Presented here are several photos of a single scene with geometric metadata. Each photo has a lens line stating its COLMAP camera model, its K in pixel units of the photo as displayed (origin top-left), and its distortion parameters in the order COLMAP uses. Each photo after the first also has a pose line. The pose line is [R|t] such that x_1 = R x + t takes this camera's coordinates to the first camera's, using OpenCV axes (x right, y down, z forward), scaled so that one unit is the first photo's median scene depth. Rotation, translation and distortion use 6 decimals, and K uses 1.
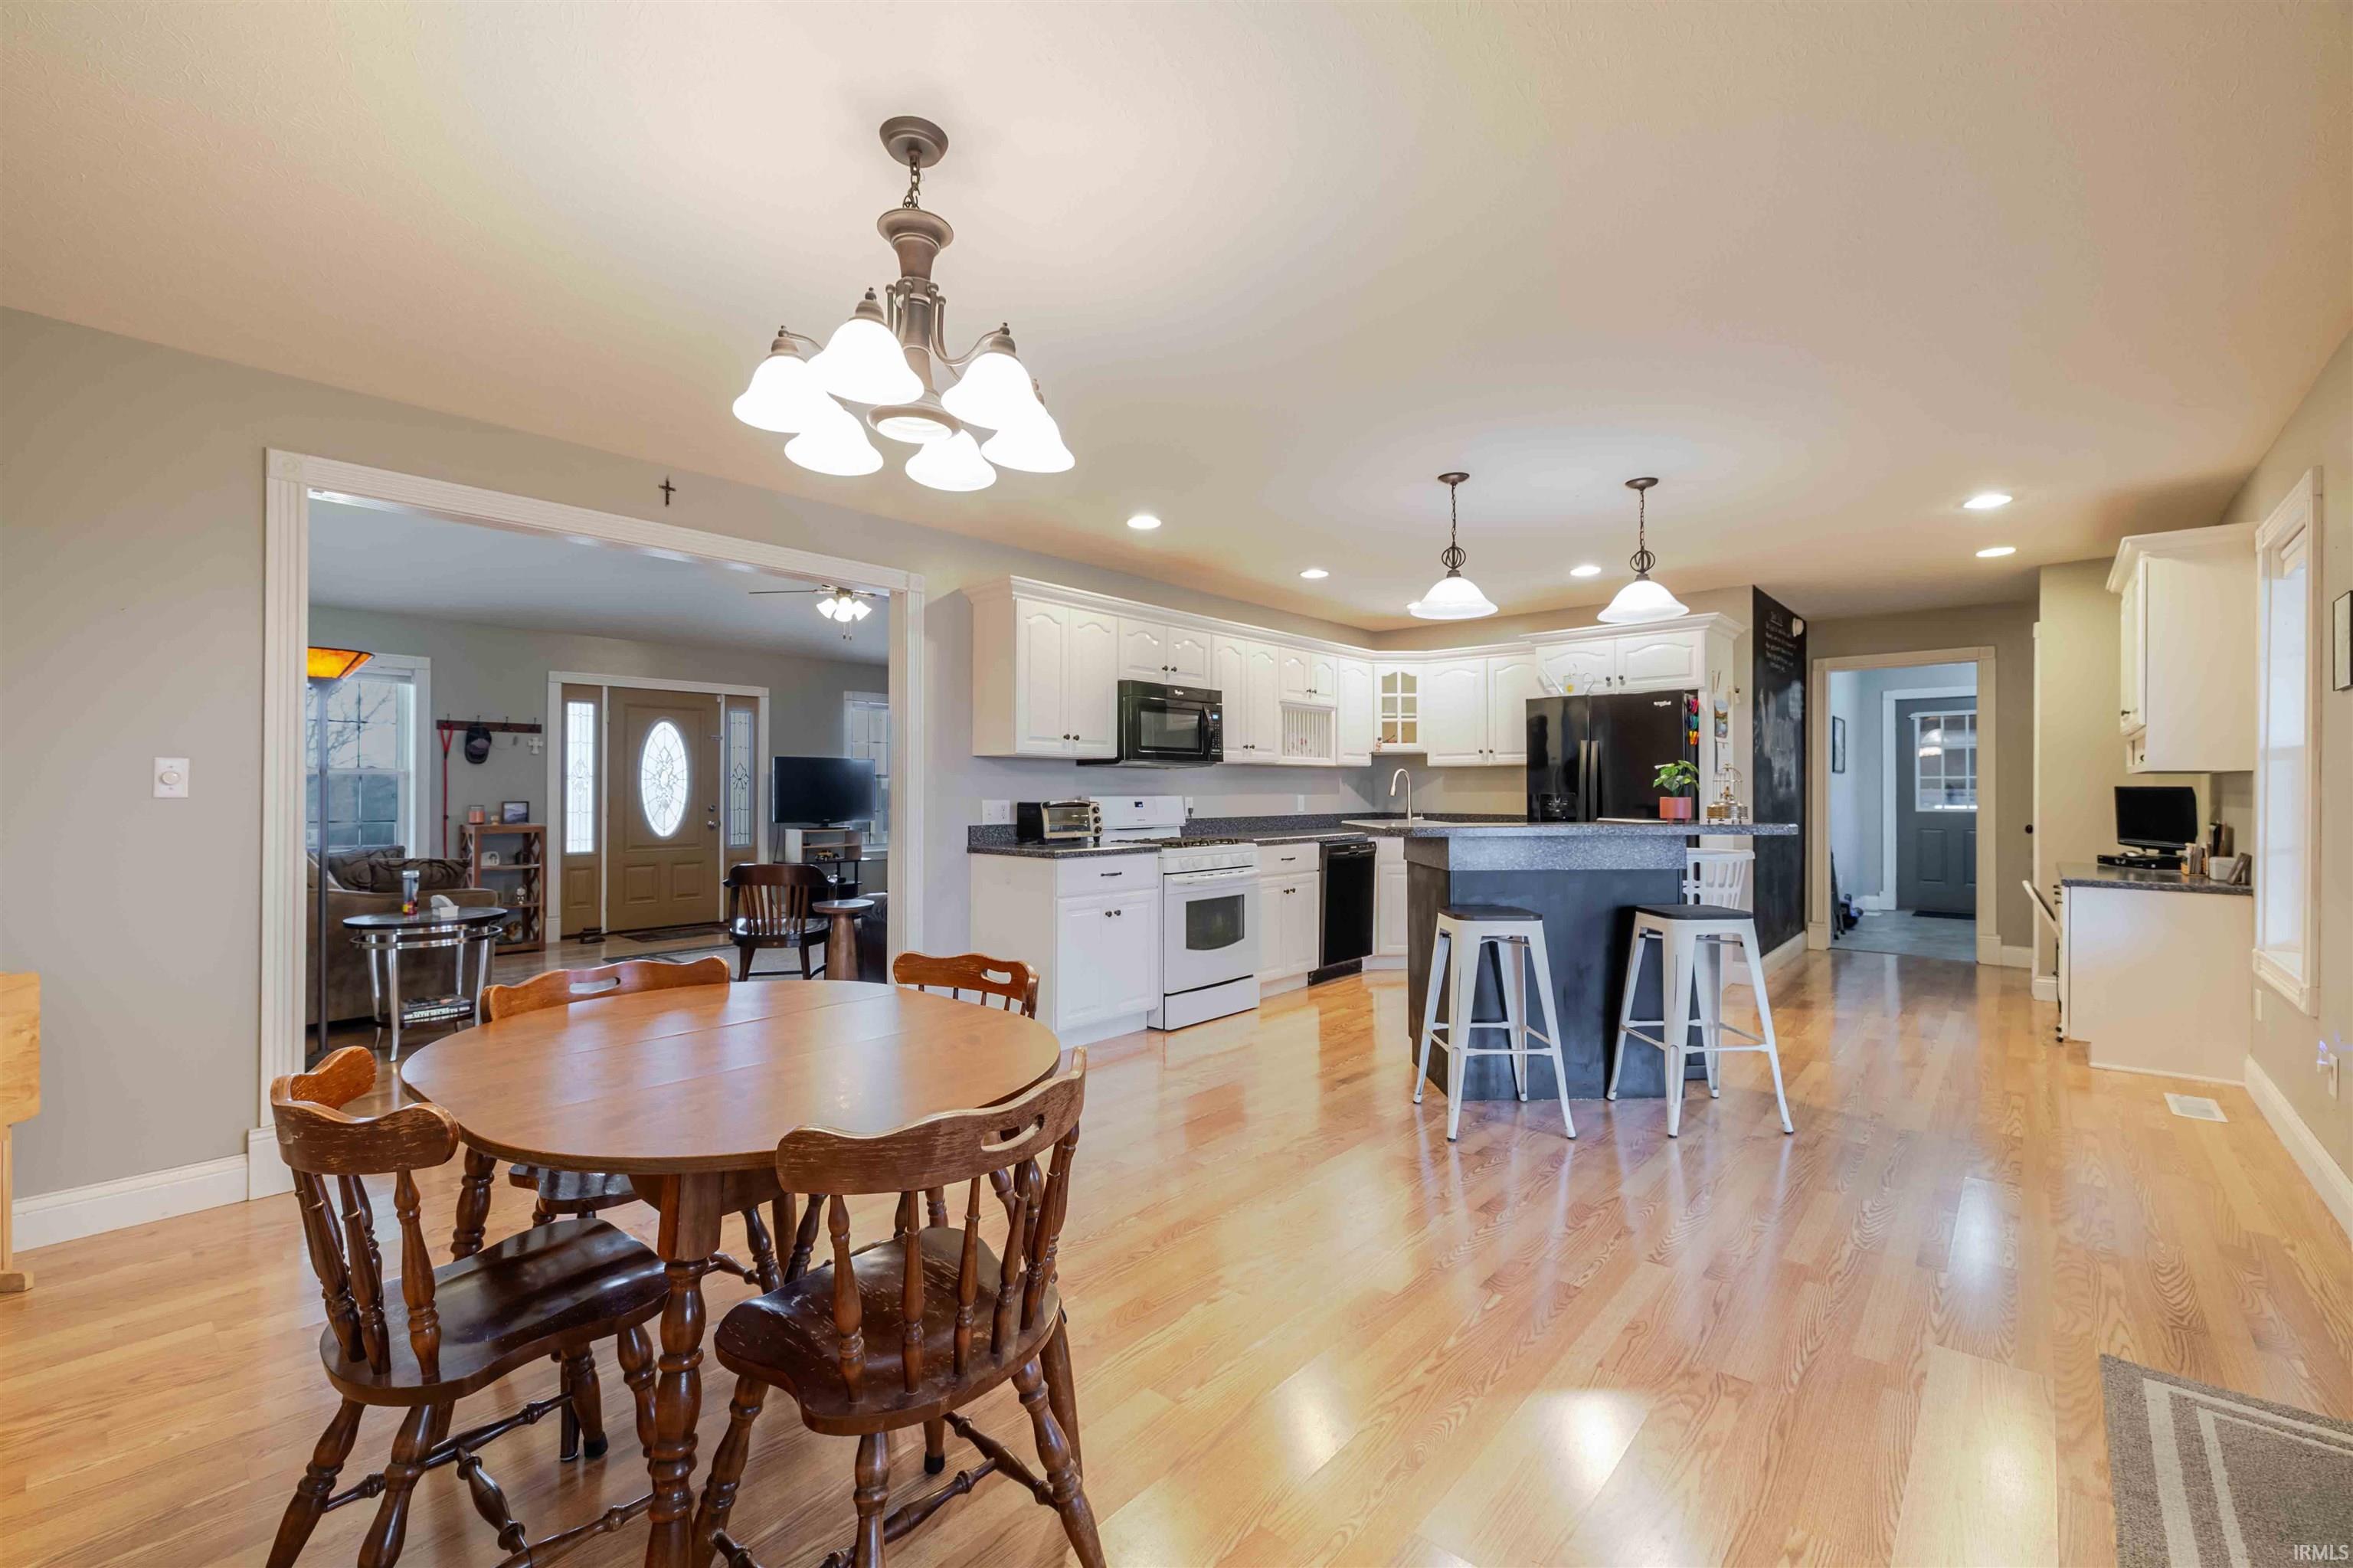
lens RADIAL K [[989.9, 0, 1175.0], [0, 989.9, 780.3], [0, 0, 1]] dist [-0.000258, 0.000072]
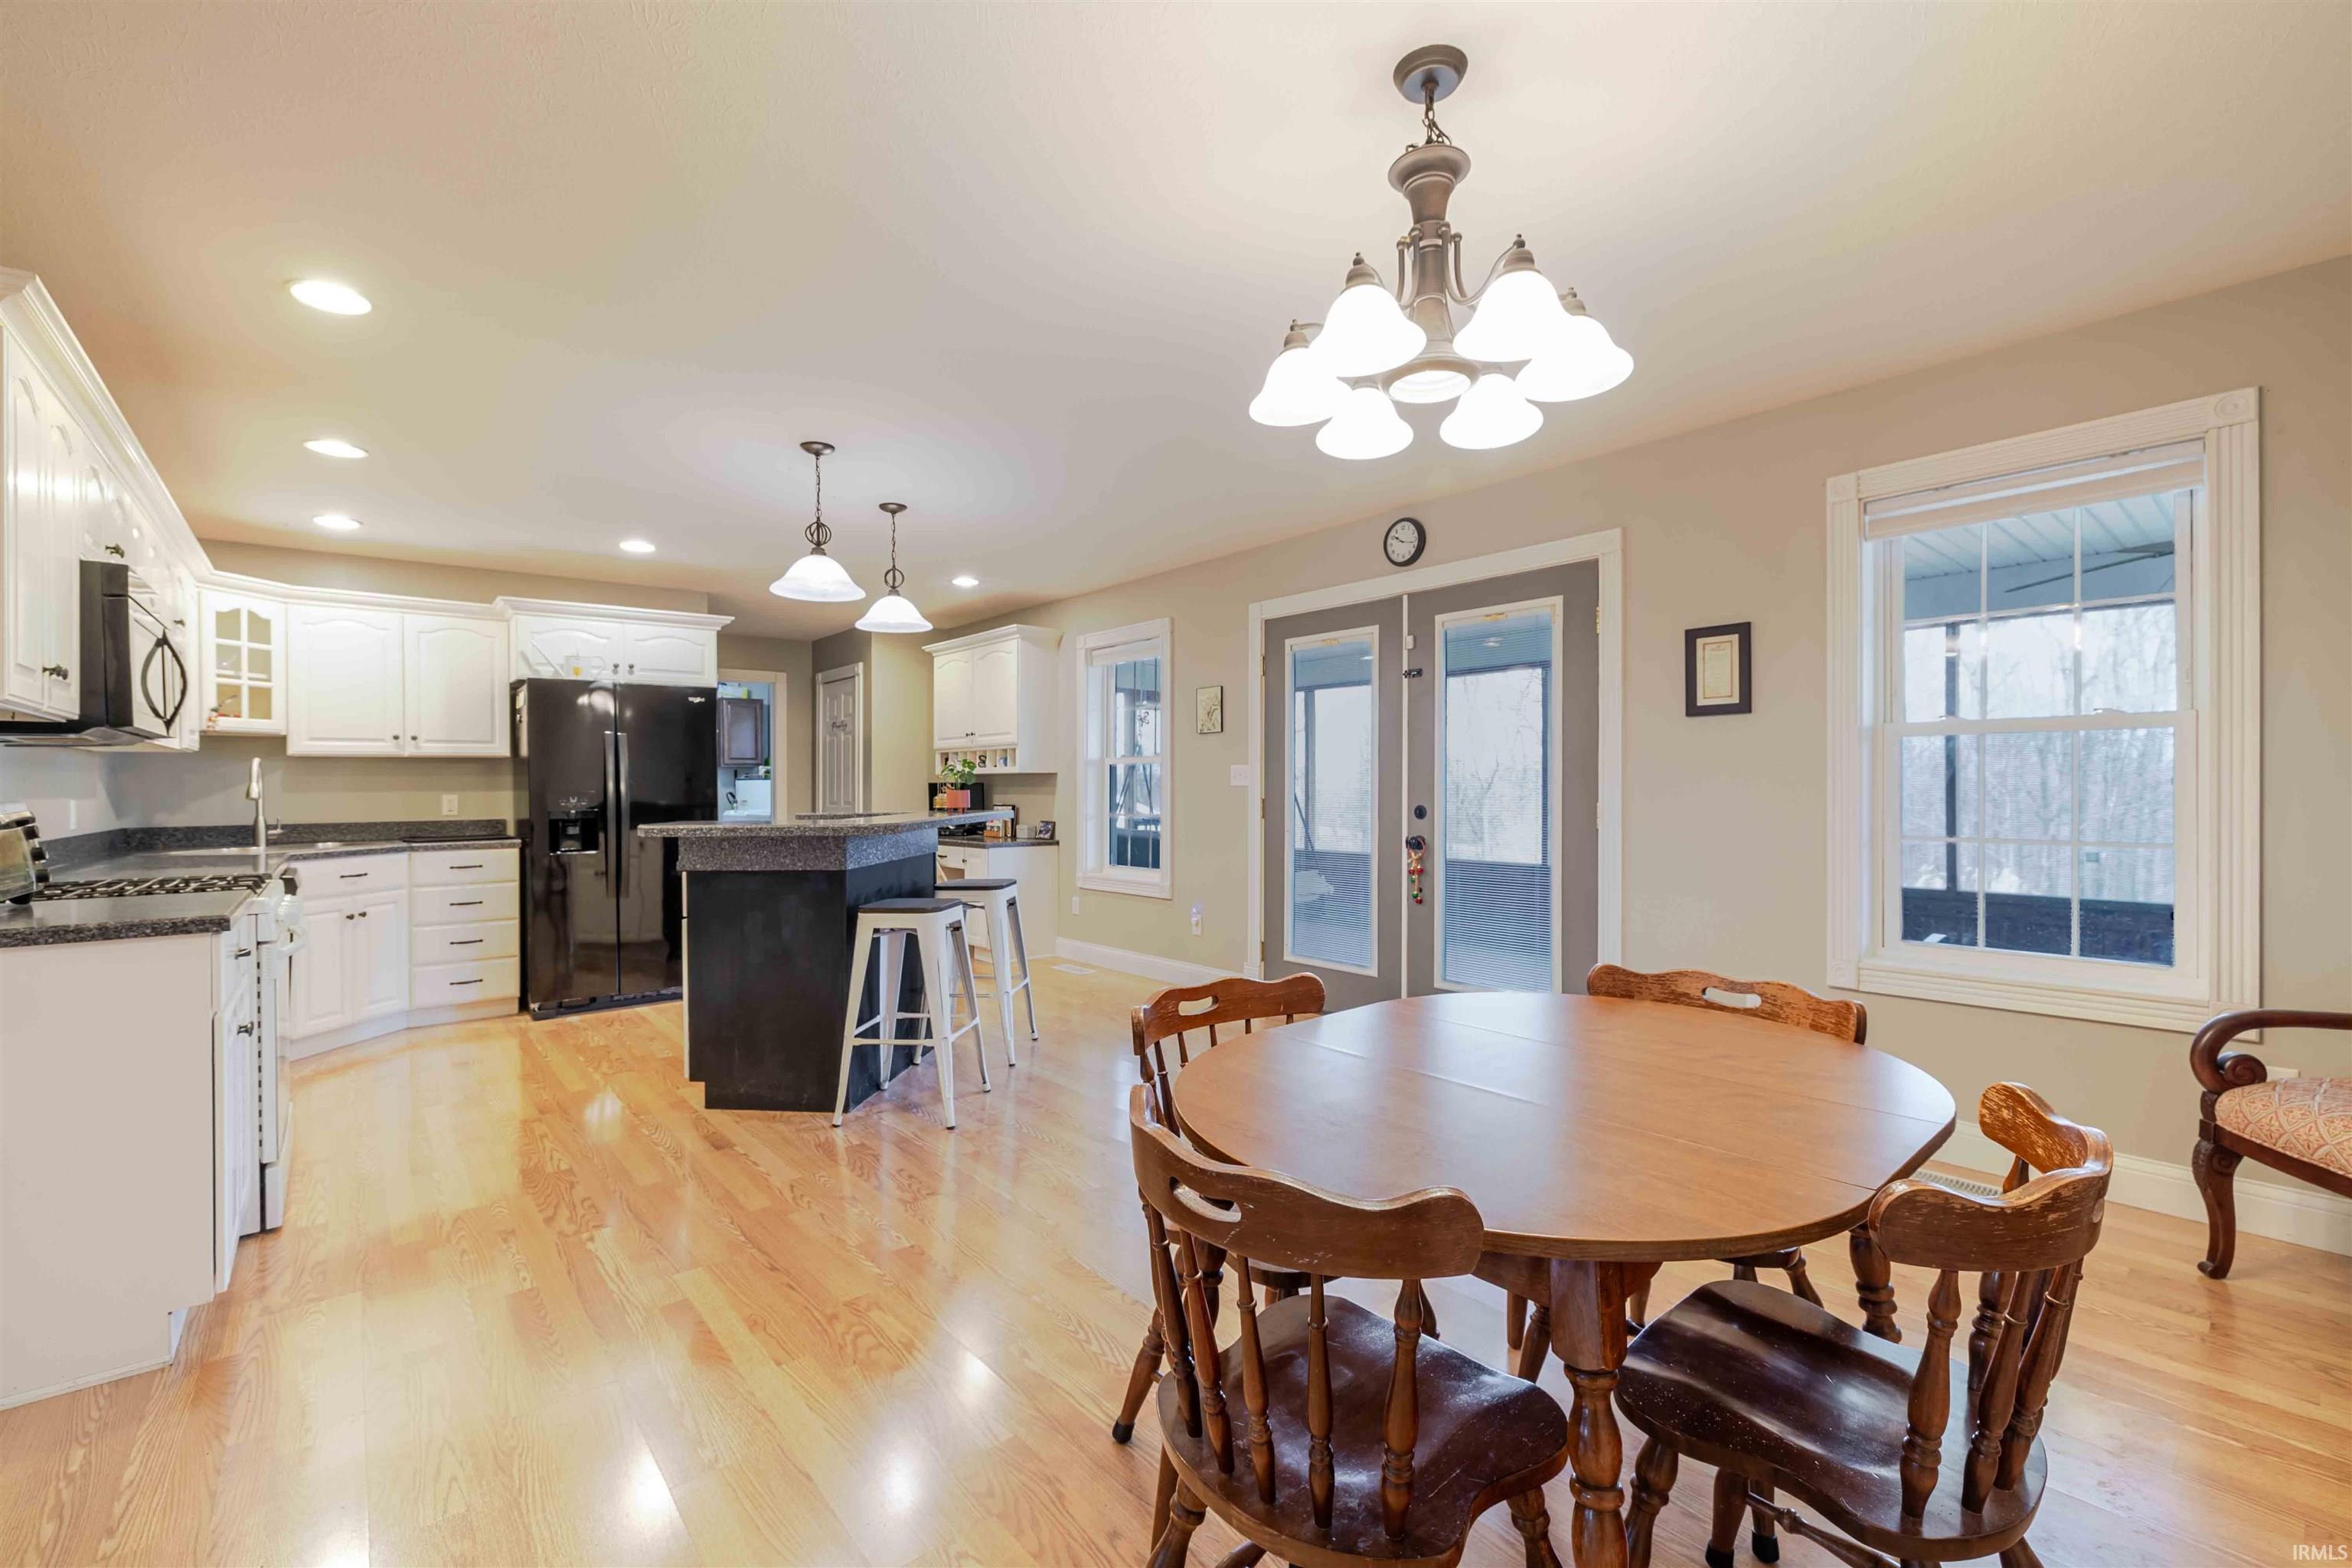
lens RADIAL K [[989.4, 0, 1174.5], [0, 989.4, 780.3], [0, 0, 1]] dist [-0.000258, 0.000072]
pose [[0.151037, 0.003271, 0.988523, -0.415847], [-0.001023, 0.999995, -0.003153, 0.006189], [-0.988528, -0.000535, 0.151040, 0.377653]]
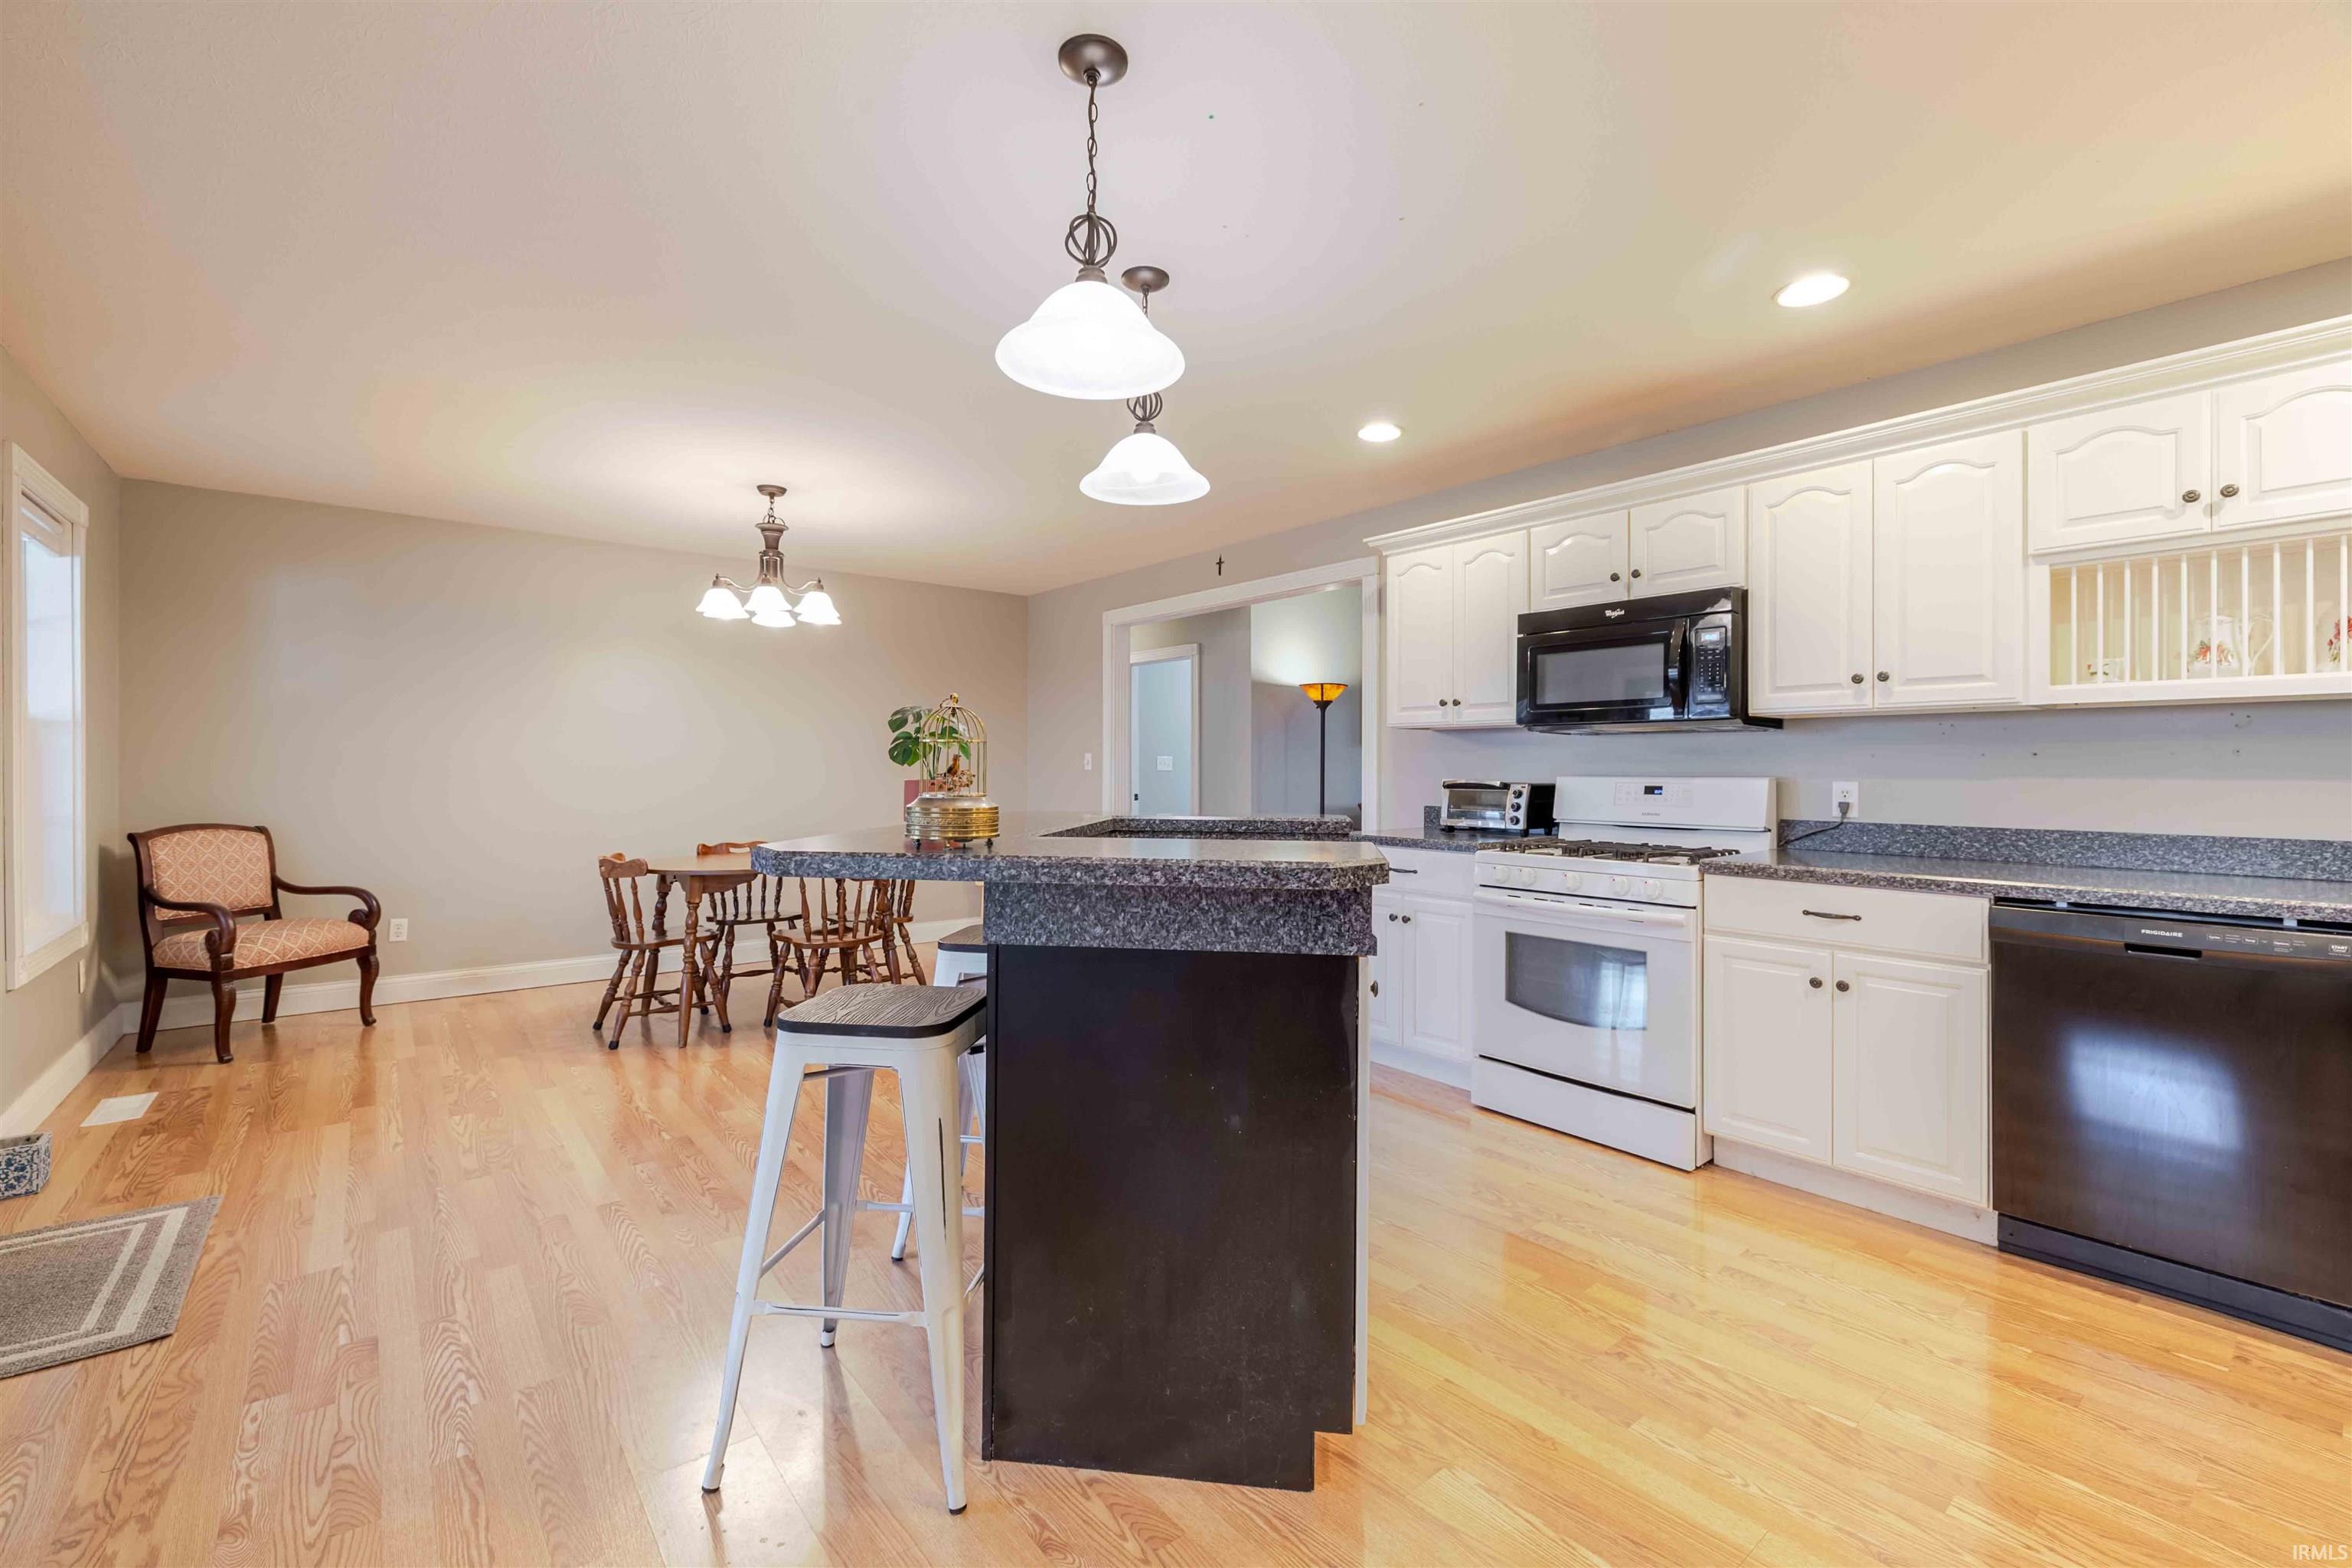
lens RADIAL K [[987.3, 0, 1177.1], [0, 987.3, 765.0], [0, 0, 1]] dist [-0.002006, 0.000117]
pose [[-0.167206, -0.004438, -0.985912, 0.646816], [0.005458, 0.999970, -0.005427, 0.009734], [0.985907, -0.006289, -0.167177, 0.802596]]
